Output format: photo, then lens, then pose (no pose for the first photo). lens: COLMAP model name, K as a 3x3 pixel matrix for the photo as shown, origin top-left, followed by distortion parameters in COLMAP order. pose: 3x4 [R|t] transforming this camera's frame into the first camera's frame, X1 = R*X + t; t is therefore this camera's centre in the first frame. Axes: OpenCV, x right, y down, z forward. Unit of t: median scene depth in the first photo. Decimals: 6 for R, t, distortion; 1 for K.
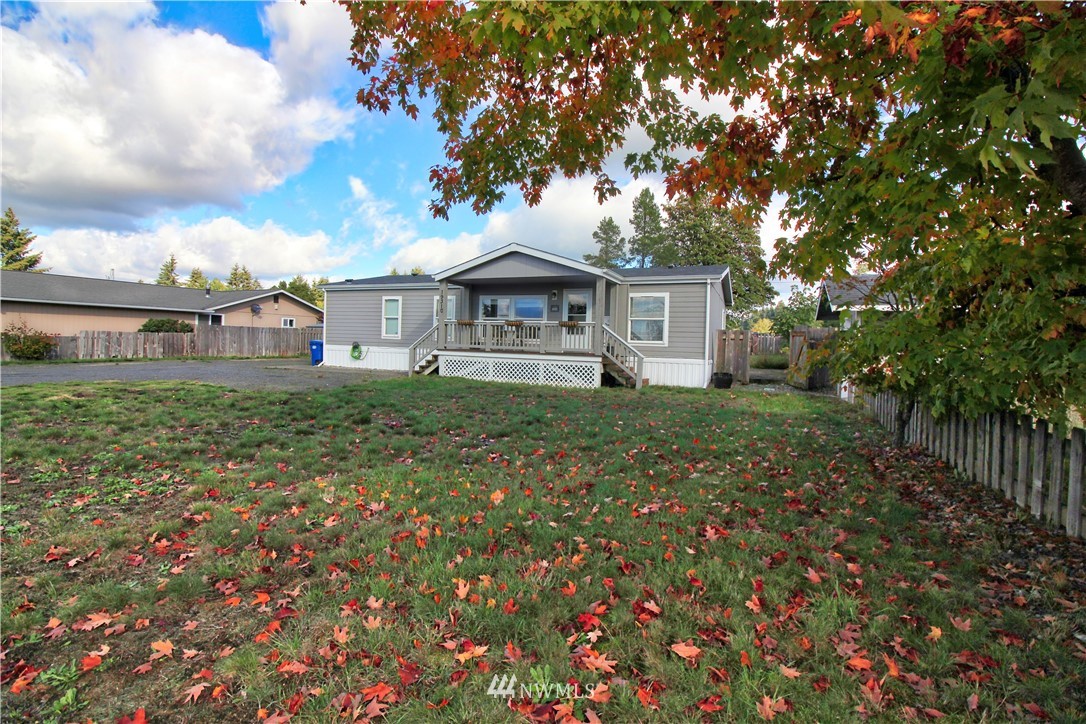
lens RADIAL K [[490.9, 0, 543.8], [0, 490.9, 354.1], [0, 0, 1]] dist [0.000360, -0.012513]
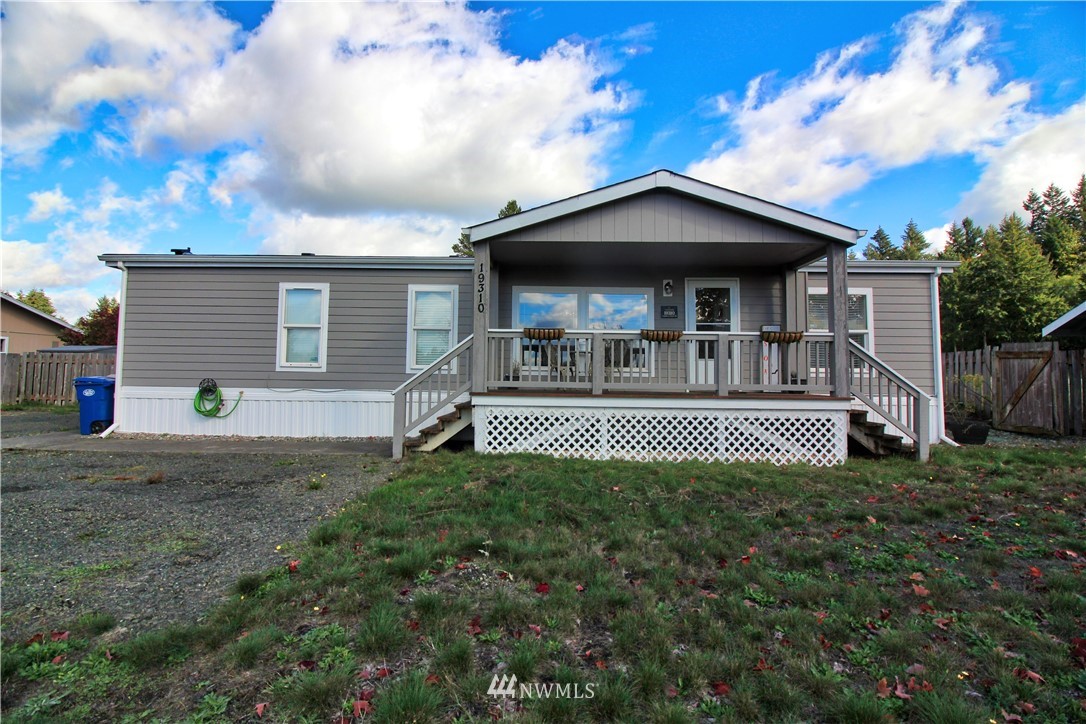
lens RADIAL K [[504.7, 0, 547.3], [0, 504.7, 345.6], [0, 0, 1]] dist [-0.000080, -0.013071]
pose [[0.926297, 0.005906, 0.376748, -0.316029], [0.023427, 0.997040, -0.073229, -0.016846], [-0.376065, 0.076658, 0.923417, 0.525636]]
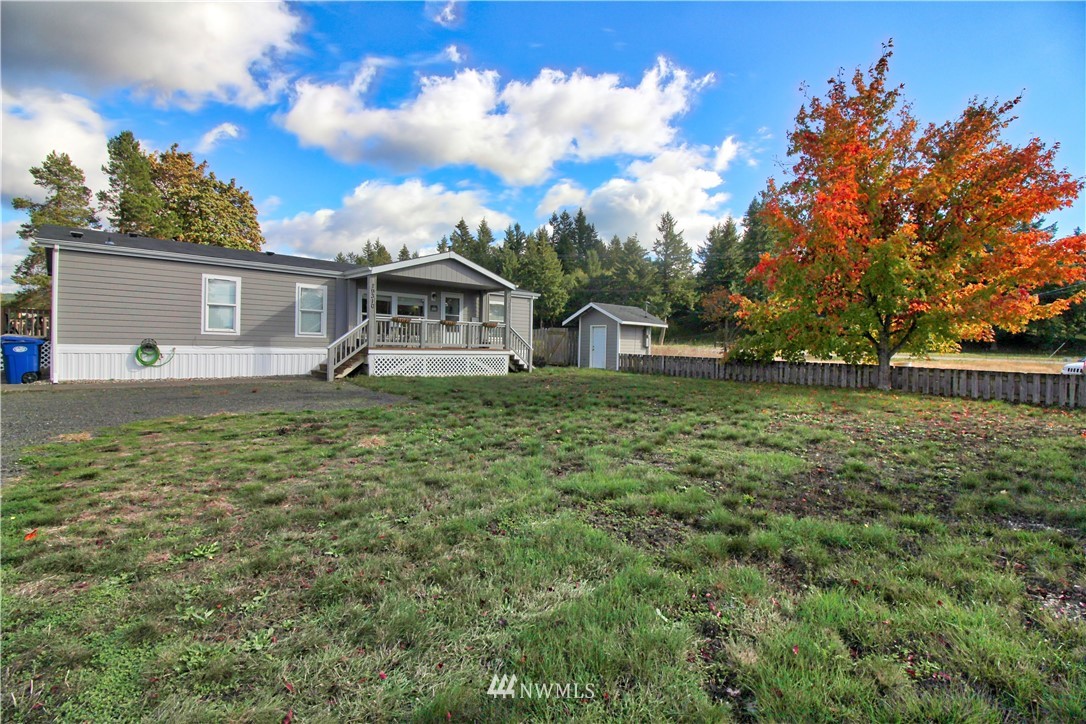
lens RADIAL K [[502.0, 0, 543.0], [0, 502.0, 350.9], [0, 0, 1]] dist [0.001368, -0.013932]
pose [[0.406514, -0.030610, 0.913132, -0.911538], [0.012347, 0.999531, 0.028009, -0.025254], [-0.913561, -0.000111, 0.406702, 0.308111]]
